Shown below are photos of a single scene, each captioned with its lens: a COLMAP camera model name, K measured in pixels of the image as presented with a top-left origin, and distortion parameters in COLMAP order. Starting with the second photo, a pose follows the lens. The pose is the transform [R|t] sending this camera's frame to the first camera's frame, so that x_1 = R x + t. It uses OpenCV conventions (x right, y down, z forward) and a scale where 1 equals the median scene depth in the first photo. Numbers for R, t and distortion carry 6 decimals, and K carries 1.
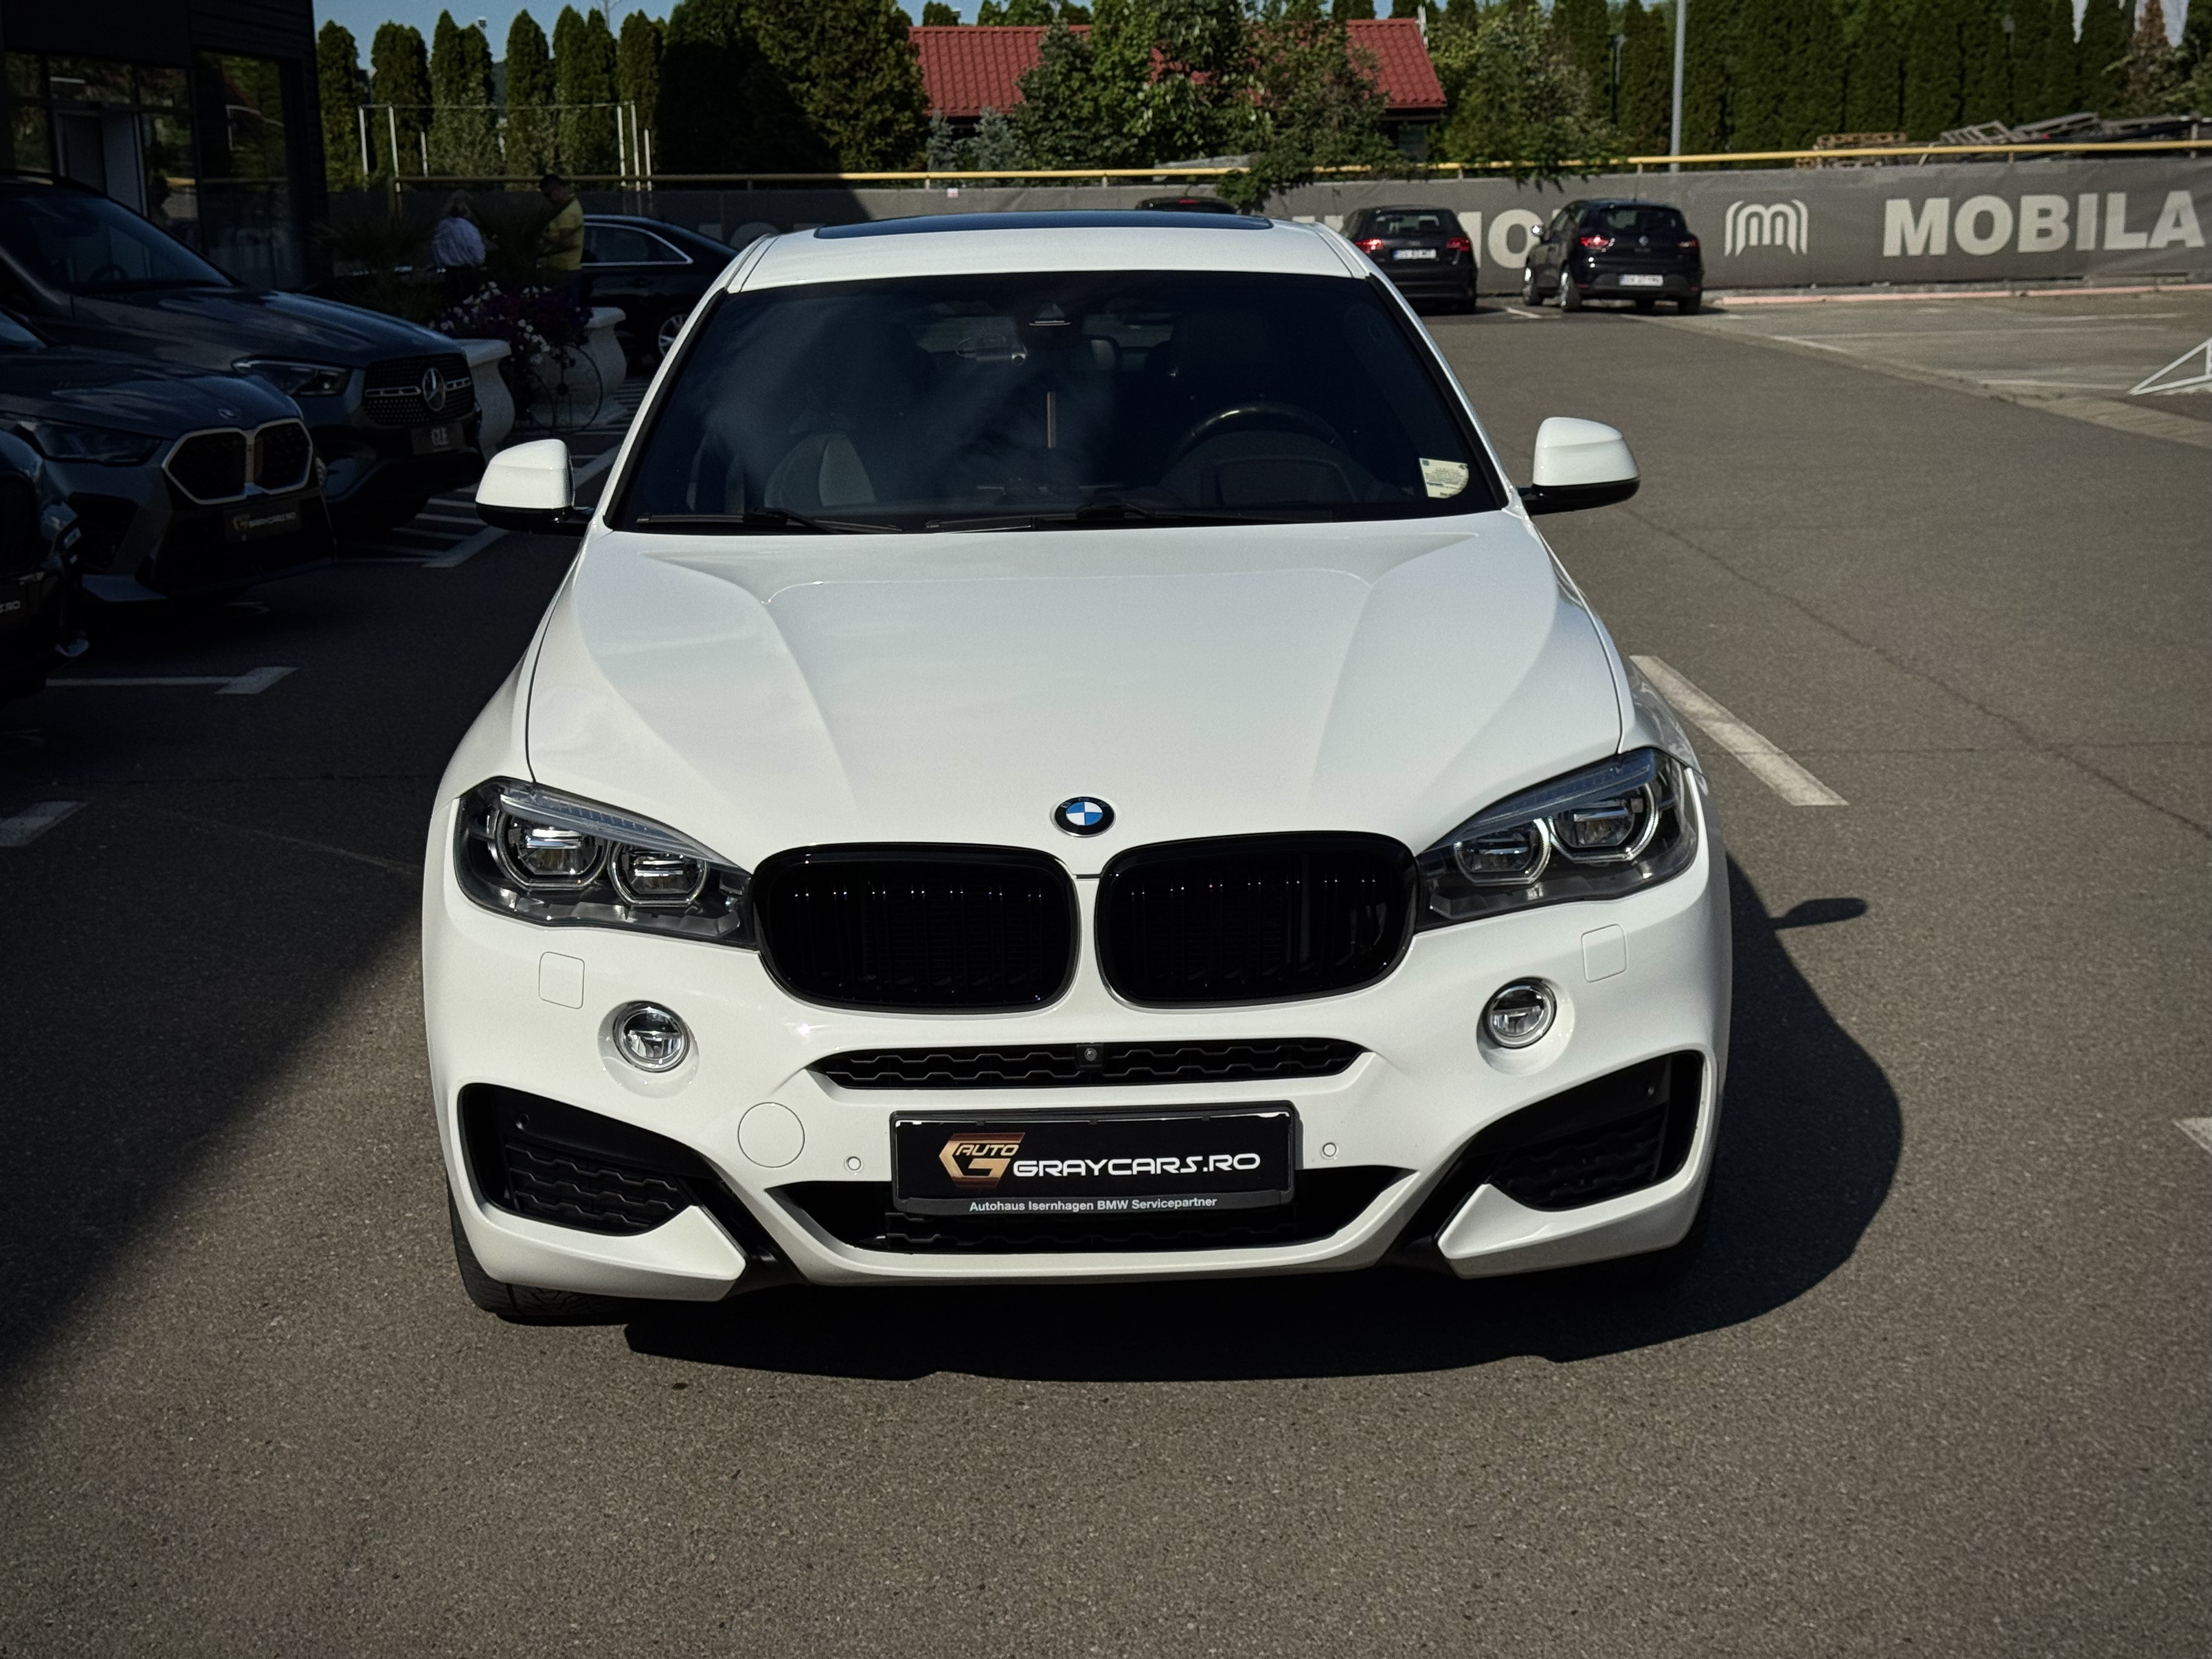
lens RADIAL K [[3099.0, 0, 1106.0], [0, 3099.0, 829.5], [0, 0, 1]] dist [0.208065, -0.524458]
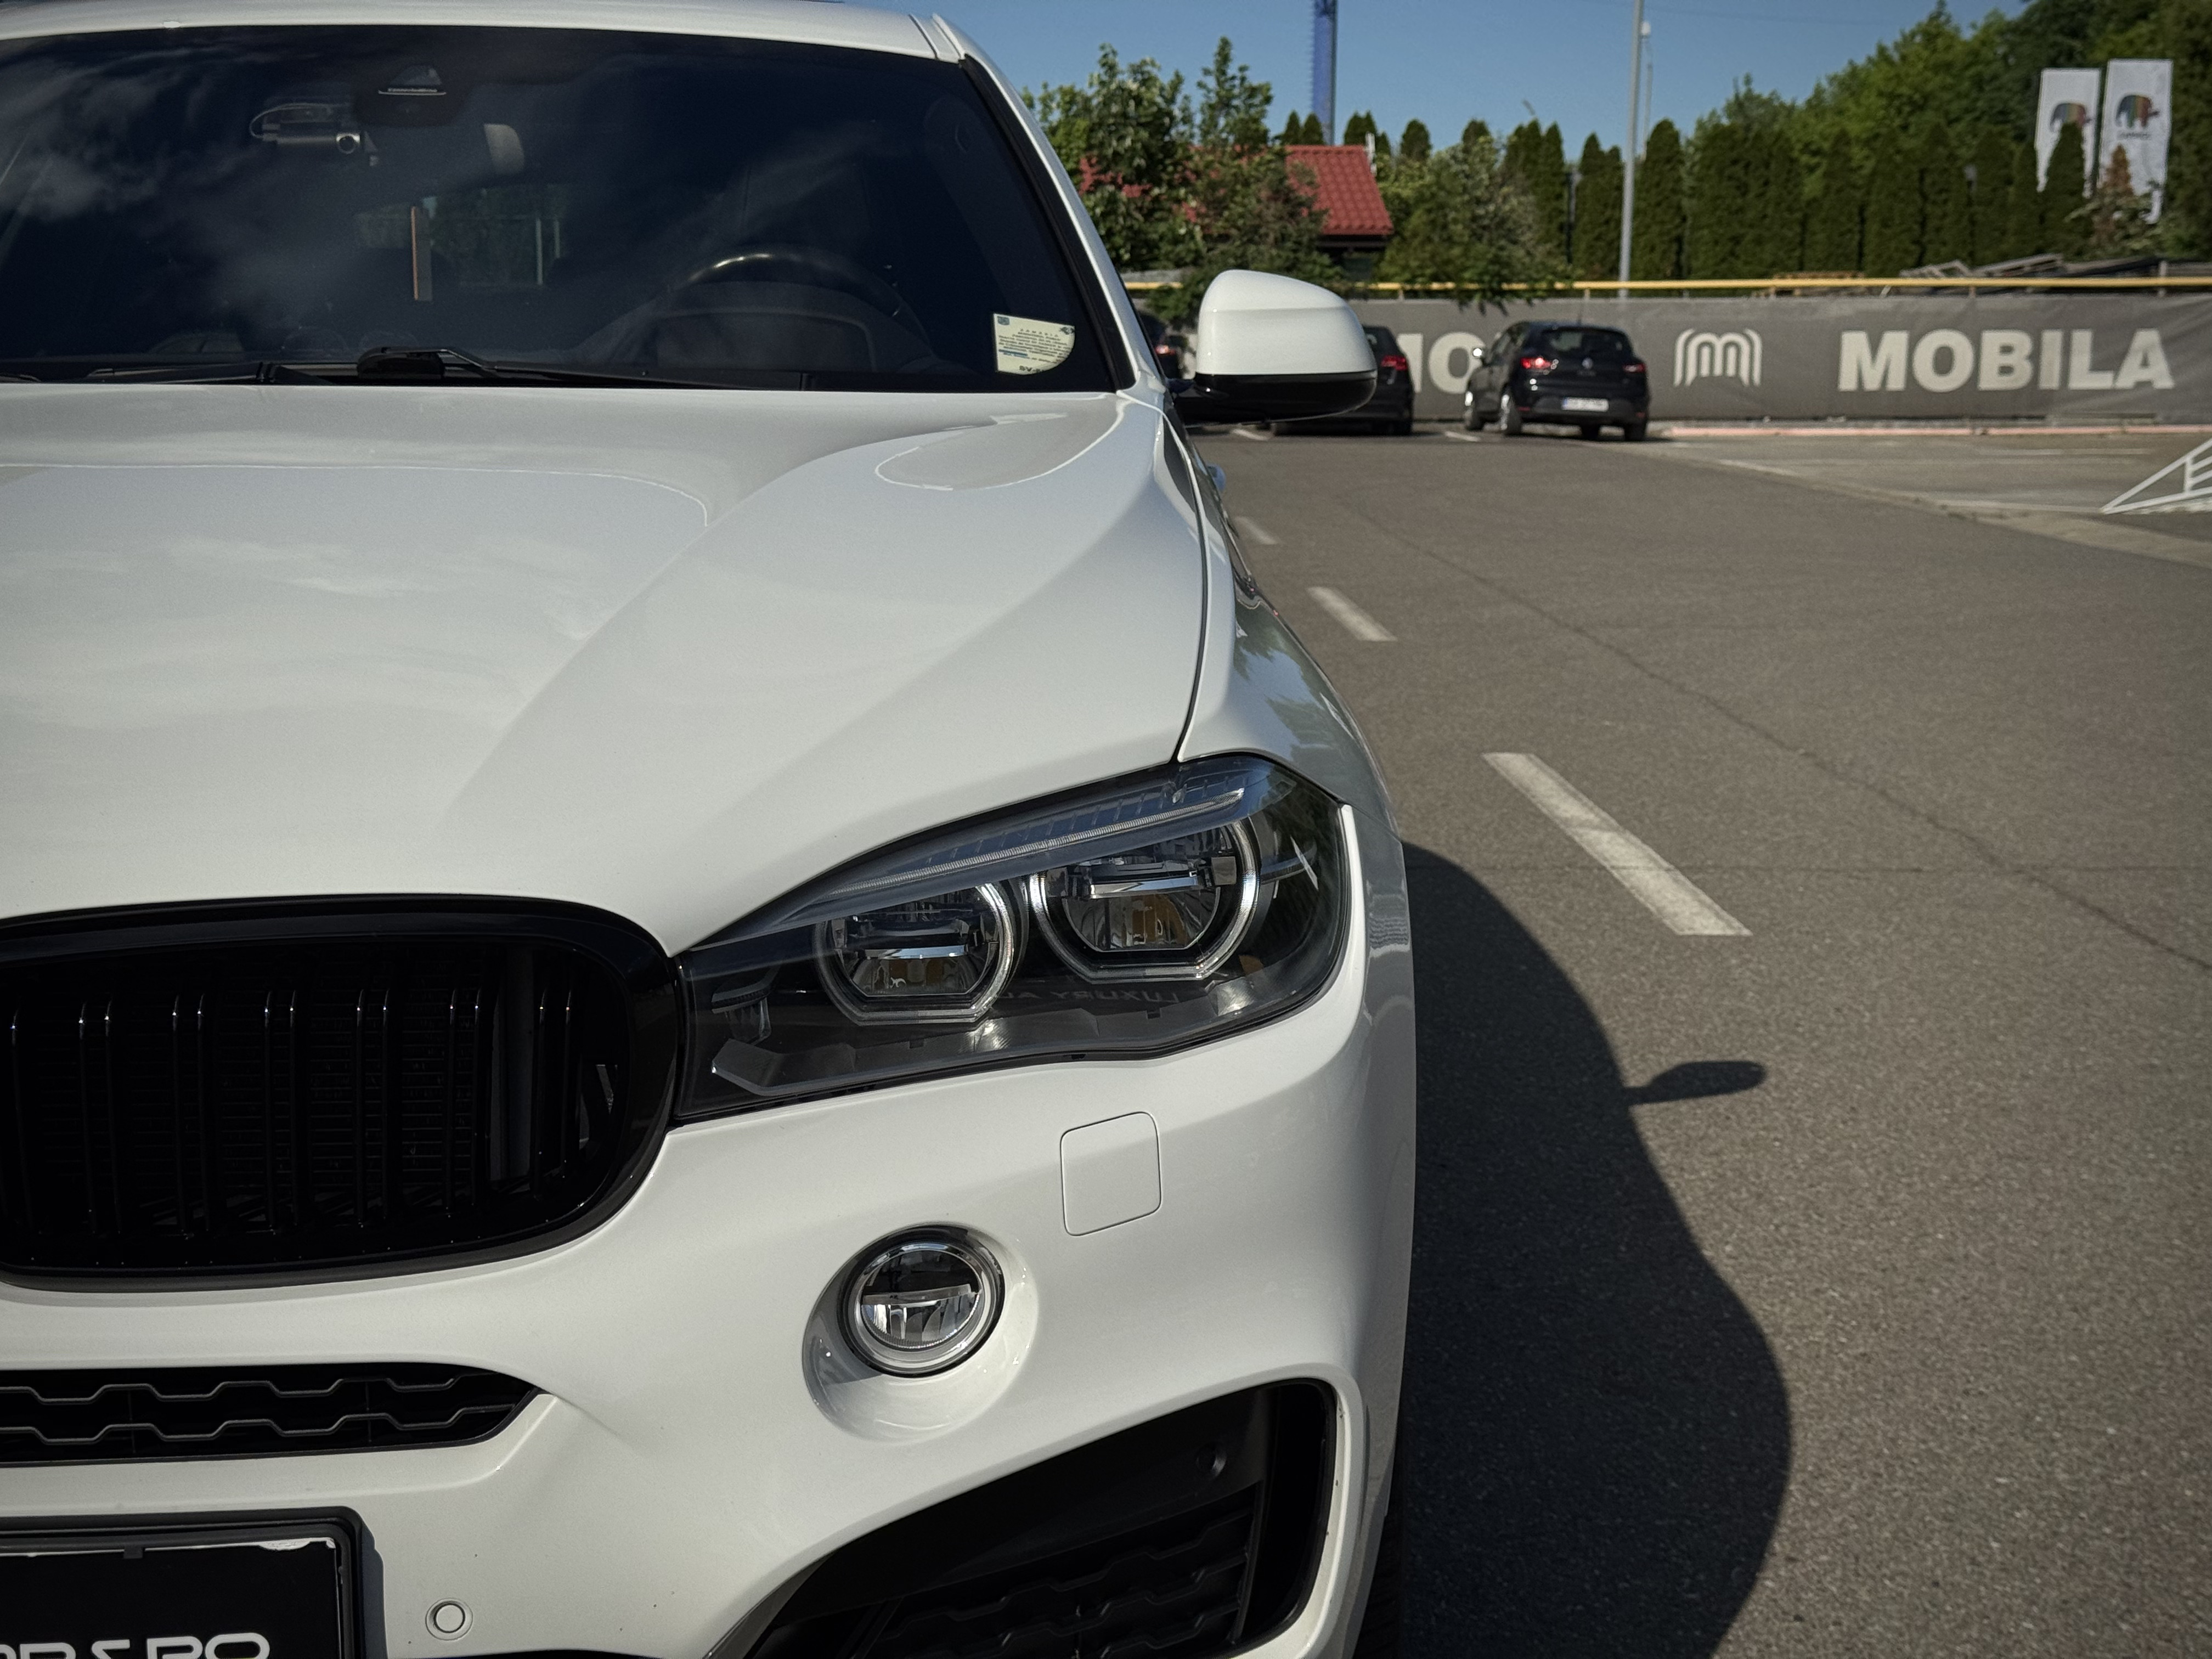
lens RADIAL K [[3103.5, 0, 1102.6], [0, 3103.5, 814.9], [0, 0, 1]] dist [0.180256, -0.398670]
pose [[0.999738, 0.020486, 0.010250, 0.053262], [-0.019933, 0.998476, -0.051453, 0.003448], [-0.011289, 0.051235, 0.998623, 0.184212]]
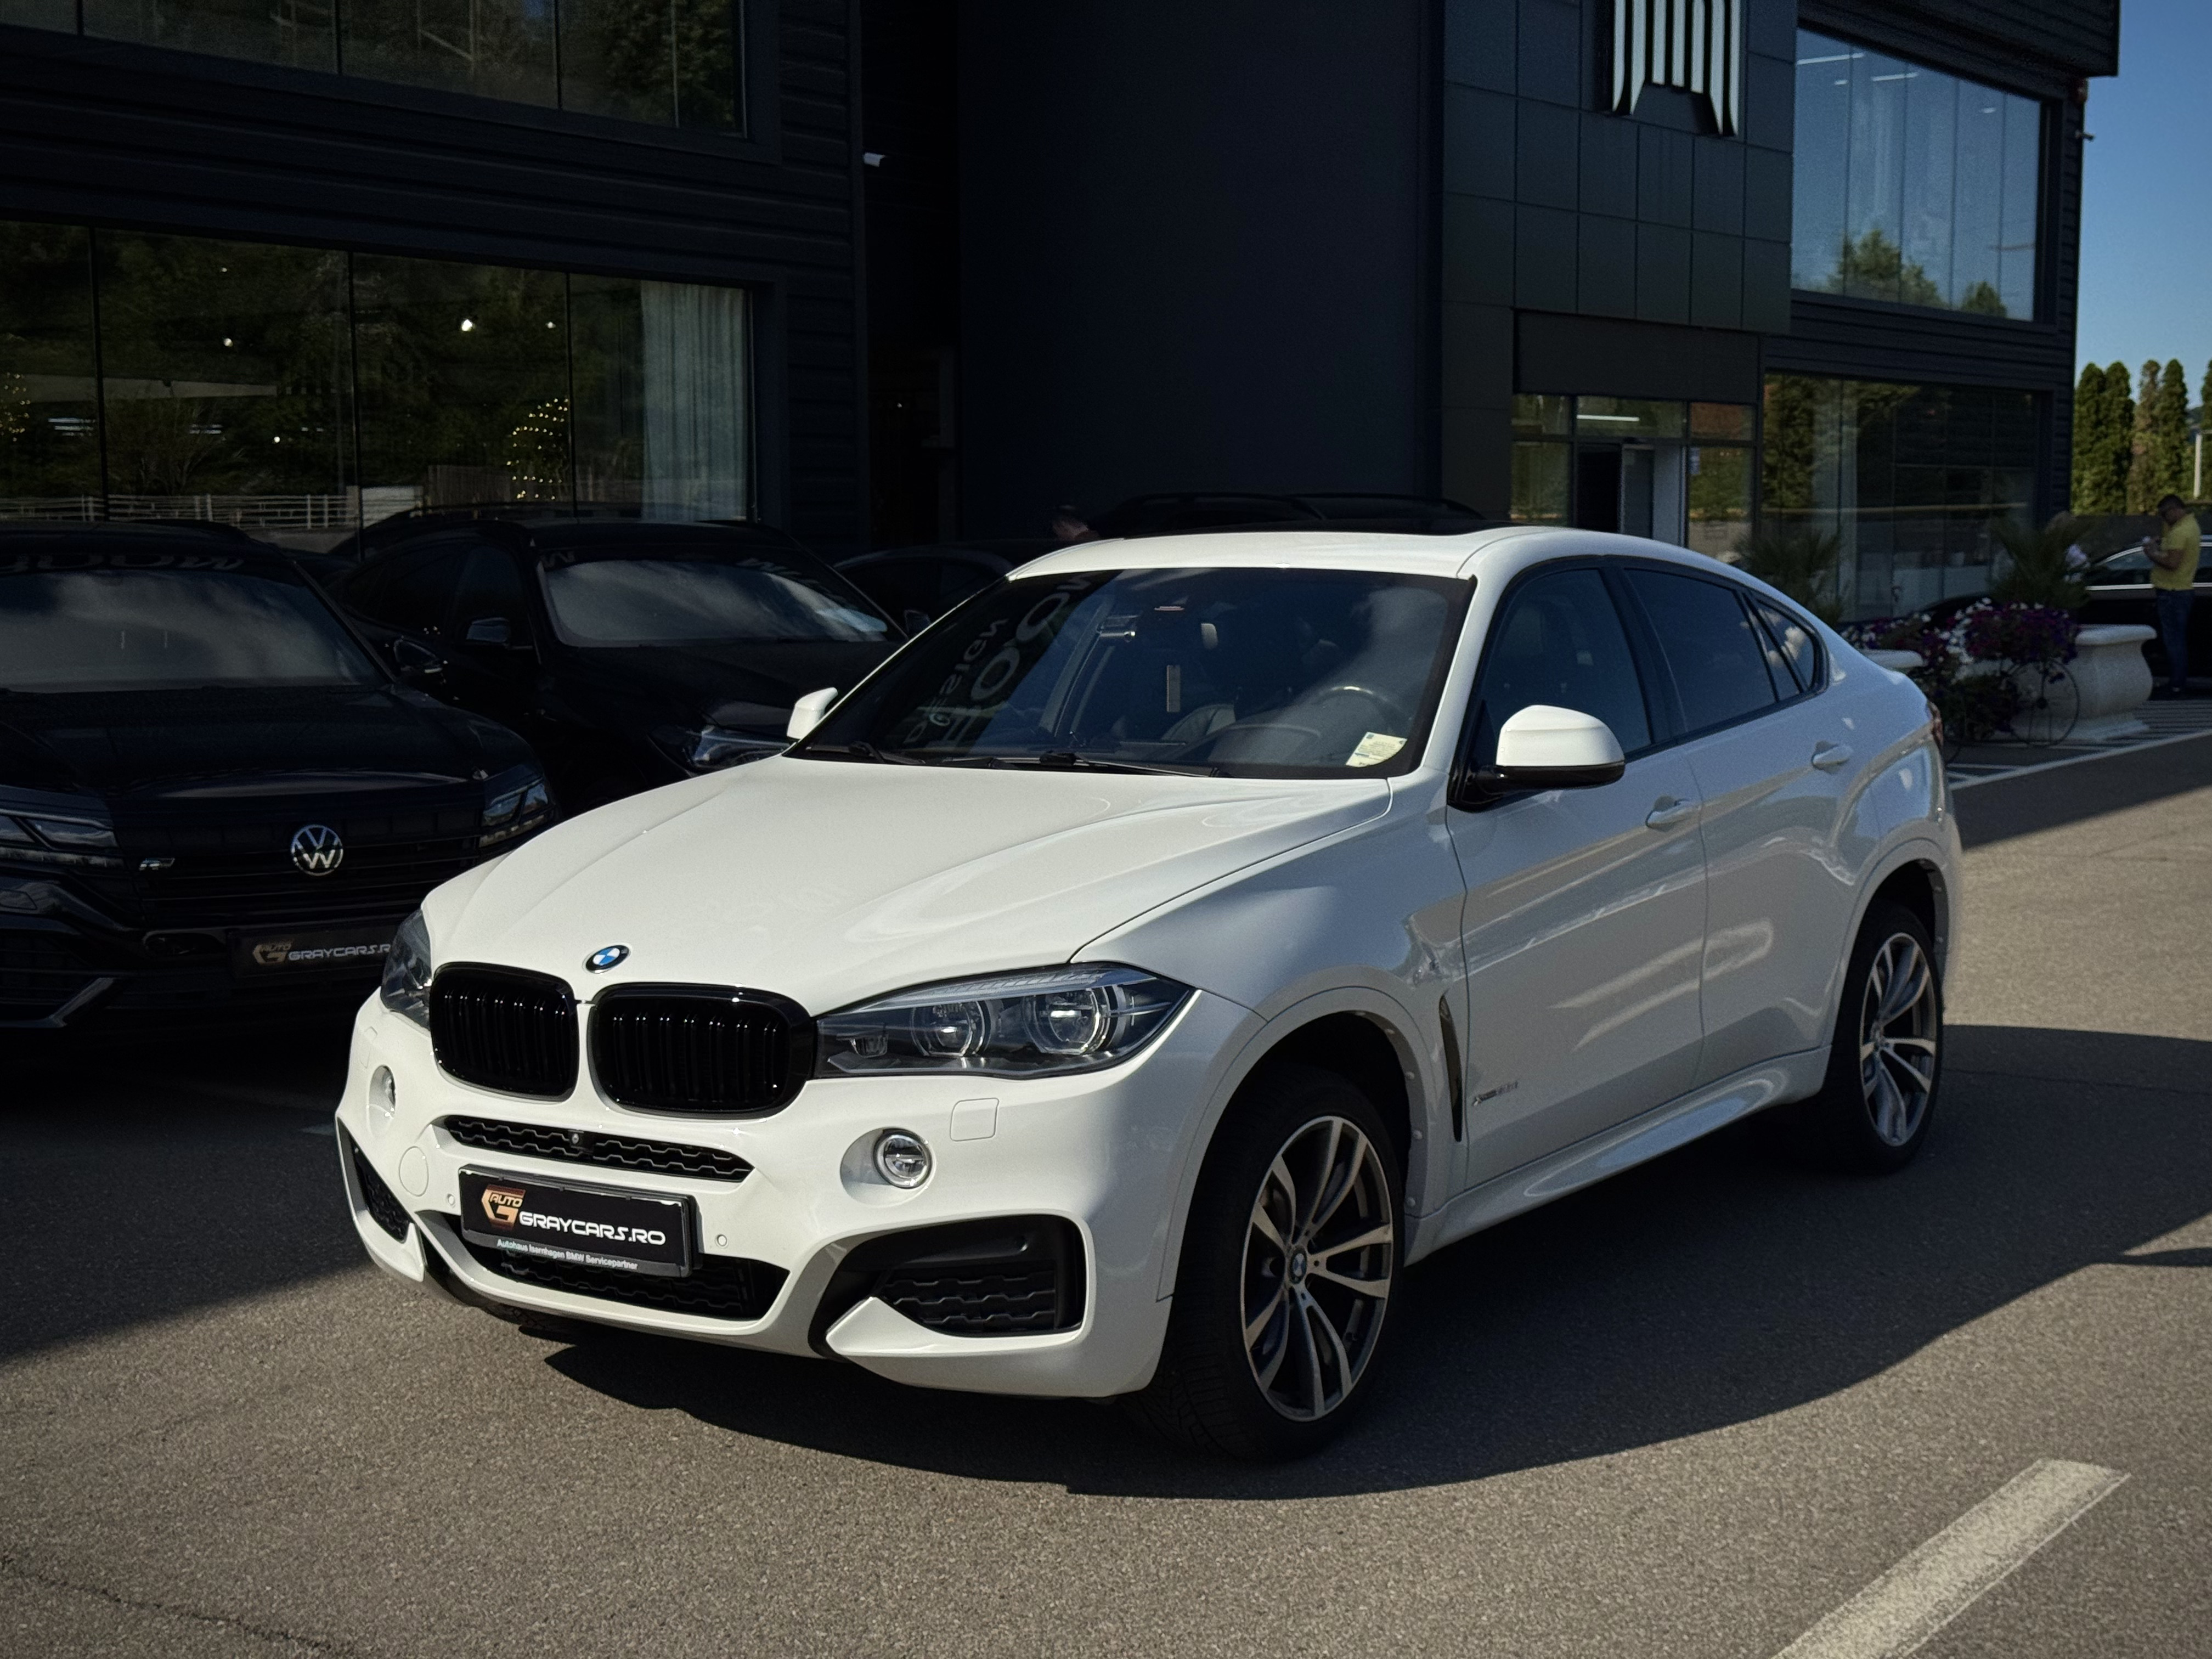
lens RADIAL K [[3106.6, 0, 1118.3], [0, 3106.6, 831.5], [0, 0, 1]] dist [0.191450, -0.459776]
pose [[0.809275, 0.068124, -0.583466, 0.313907], [-0.126369, 0.990187, -0.059665, -0.002017], [0.573676, 0.122017, 0.809943, 0.015307]]
